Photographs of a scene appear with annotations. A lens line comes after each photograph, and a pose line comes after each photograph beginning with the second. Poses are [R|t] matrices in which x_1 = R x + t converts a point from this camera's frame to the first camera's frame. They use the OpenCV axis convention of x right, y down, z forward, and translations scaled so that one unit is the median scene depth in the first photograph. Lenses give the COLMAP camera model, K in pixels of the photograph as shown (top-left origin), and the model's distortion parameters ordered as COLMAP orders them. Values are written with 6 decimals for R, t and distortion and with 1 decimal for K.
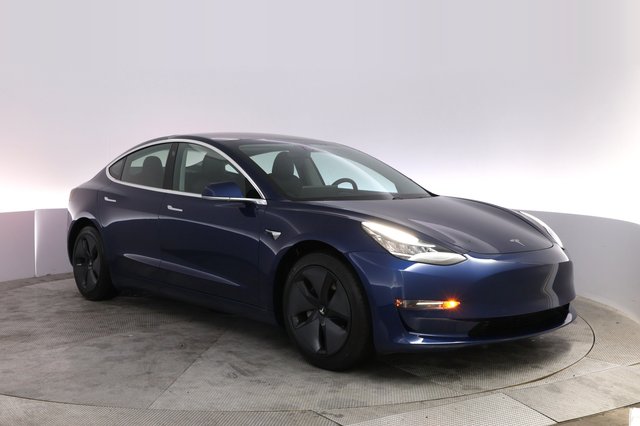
lens RADIAL K [[539.9, 0, 320.0], [0, 539.9, 213.0], [0, 0, 1]] dist [-0.183284, -0.001882]
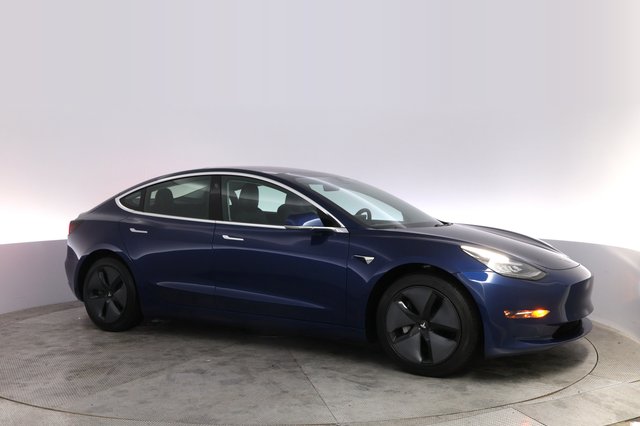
lens RADIAL K [[539.9, 0, 320.0], [0, 539.9, 213.0], [0, 0, 1]] dist [-0.183284, -0.001882]
pose [[0.993671, -0.008185, 0.112027, -0.317709], [0.014623, 0.998281, -0.056761, 0.006552], [-0.111370, 0.058040, 0.992083, -0.091235]]
